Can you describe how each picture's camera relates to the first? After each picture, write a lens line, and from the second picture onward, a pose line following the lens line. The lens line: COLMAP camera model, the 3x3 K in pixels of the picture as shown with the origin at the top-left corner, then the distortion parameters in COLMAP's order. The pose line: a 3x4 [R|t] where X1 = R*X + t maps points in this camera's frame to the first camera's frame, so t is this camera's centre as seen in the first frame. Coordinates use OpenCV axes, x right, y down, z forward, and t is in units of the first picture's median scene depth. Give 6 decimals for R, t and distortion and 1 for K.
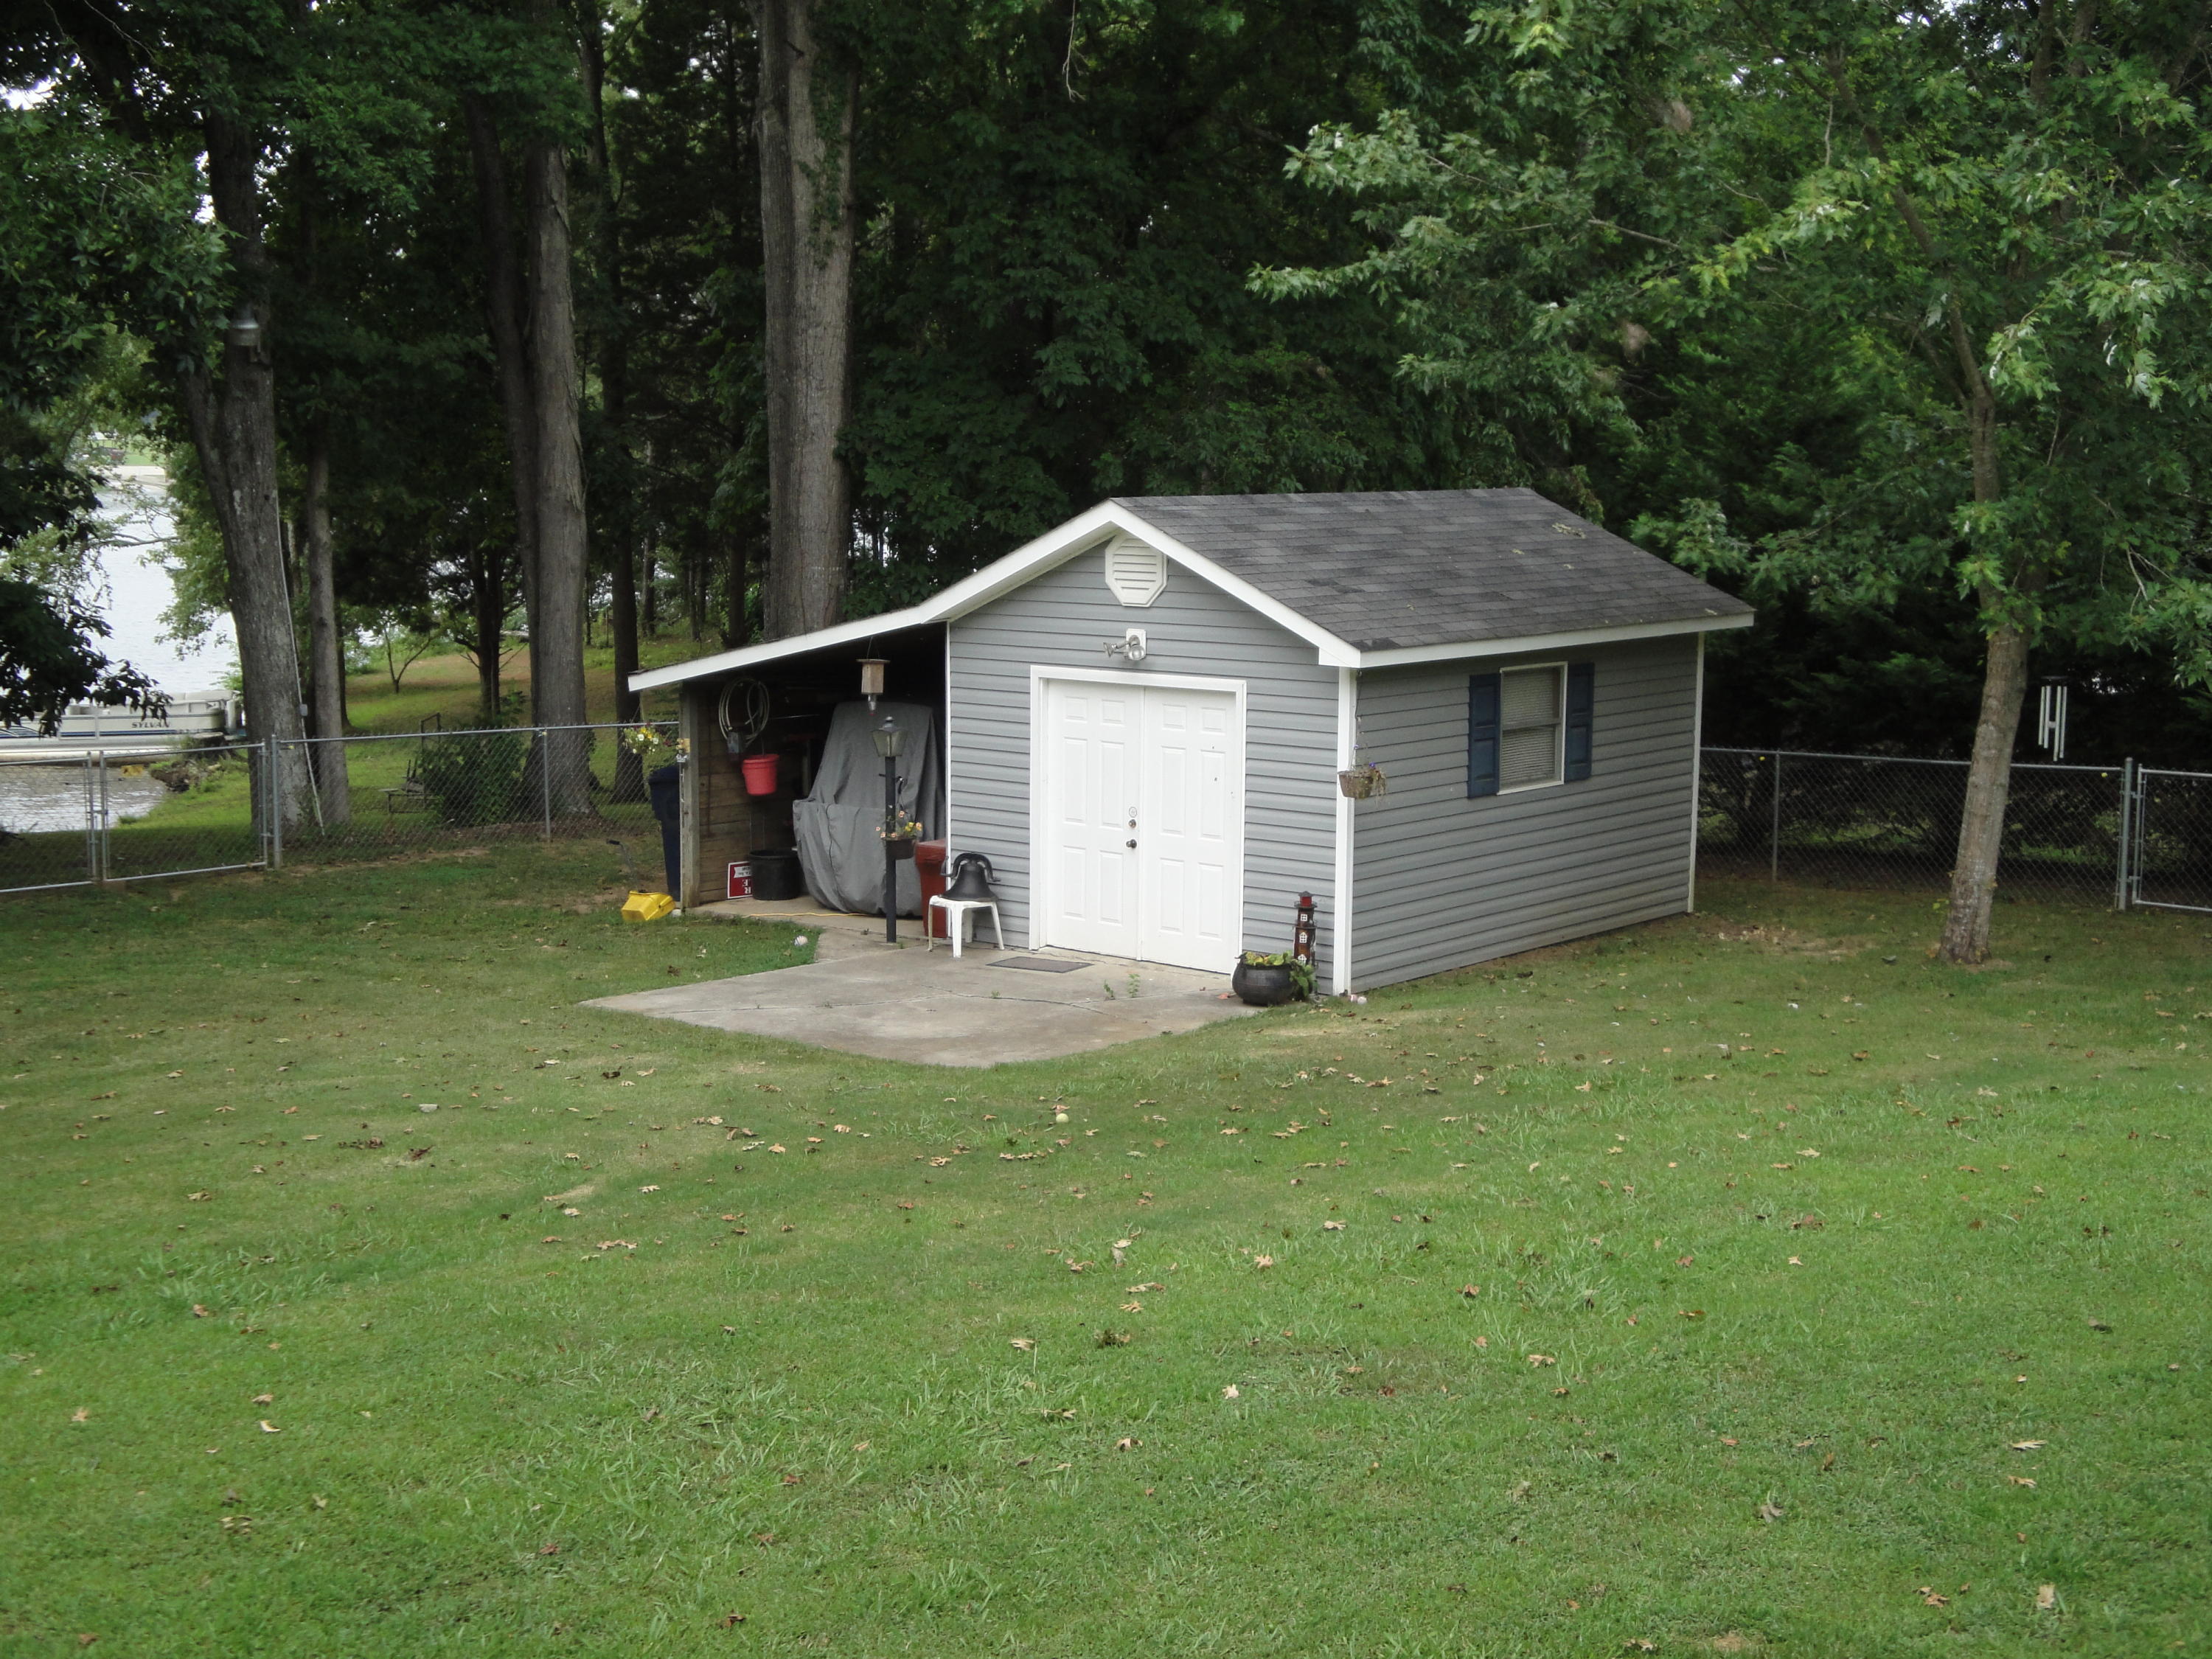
lens RADIAL K [[2875.4, 0, 1106.0], [0, 2875.4, 829.5], [0, 0, 1]] dist [0.105293, 0.034649]
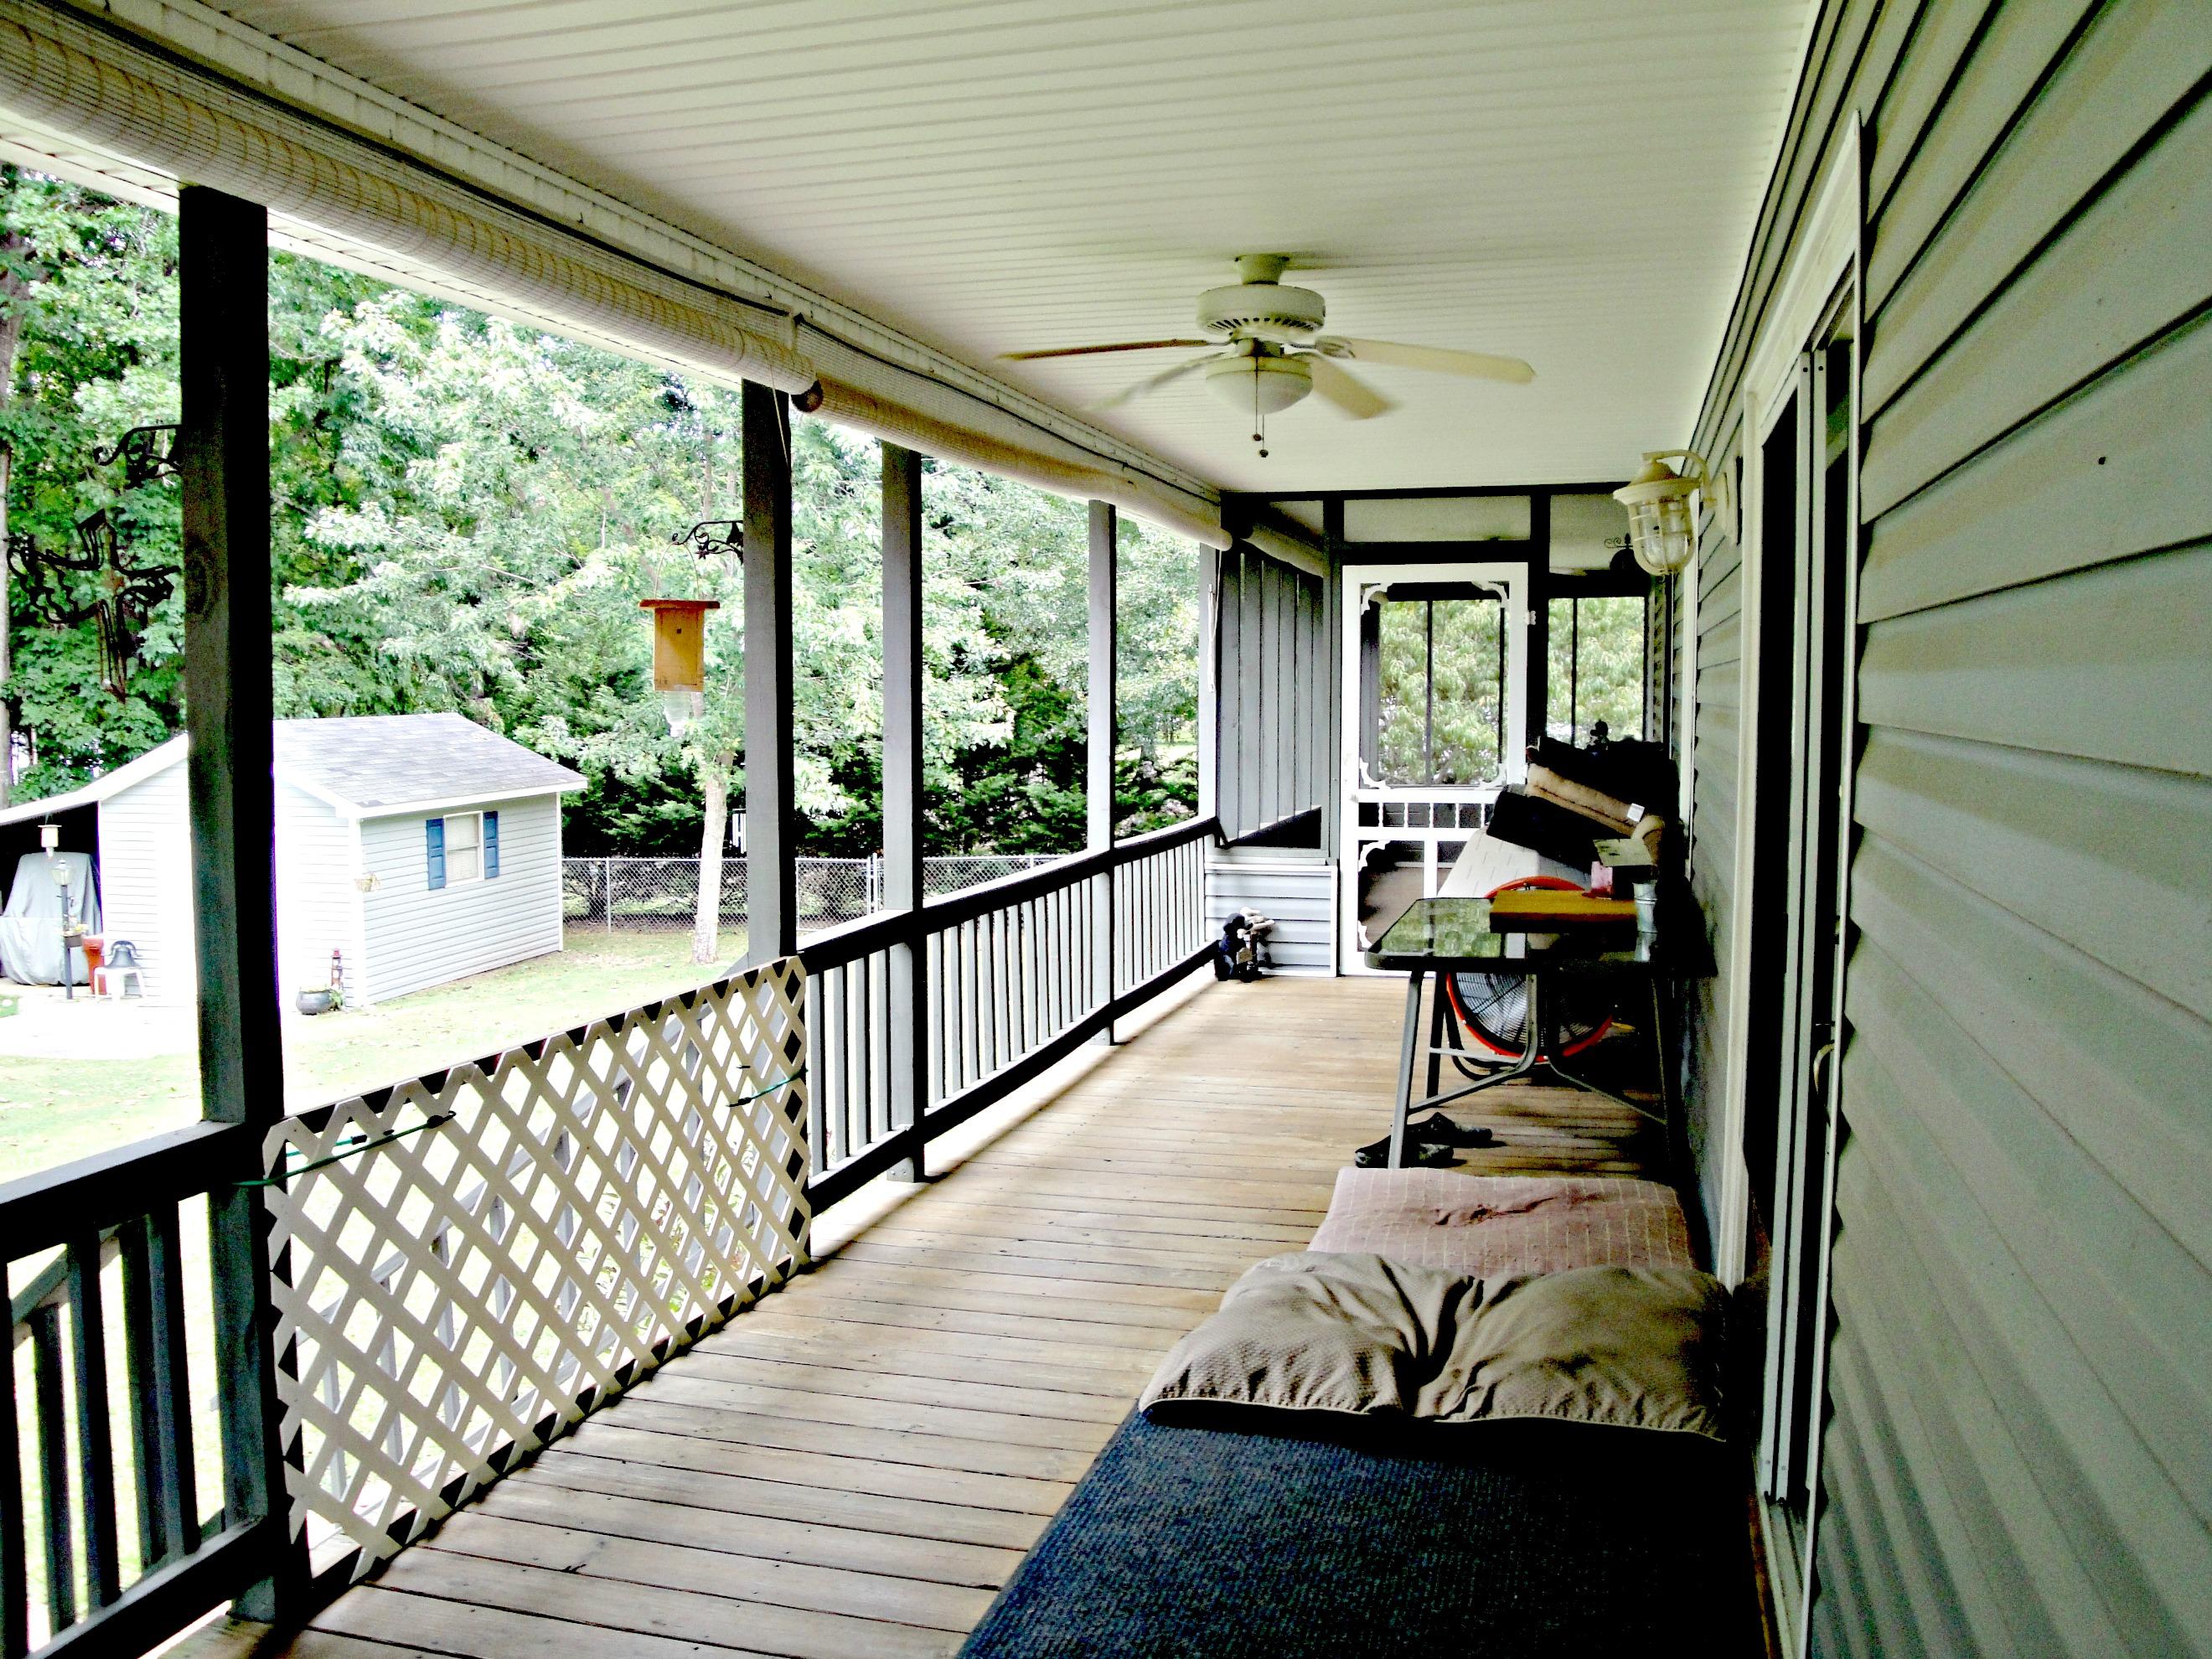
lens RADIAL K [[1978.1, 0, 1106.0], [0, 1978.1, 829.5], [0, 0, 1]] dist [-0.143781, 0.122989]
pose [[0.895811, -0.038533, 0.442762, -0.025826], [0.063023, 0.997181, -0.040728, 0.024604], [-0.439944, 0.064389, 0.895714, -0.222204]]
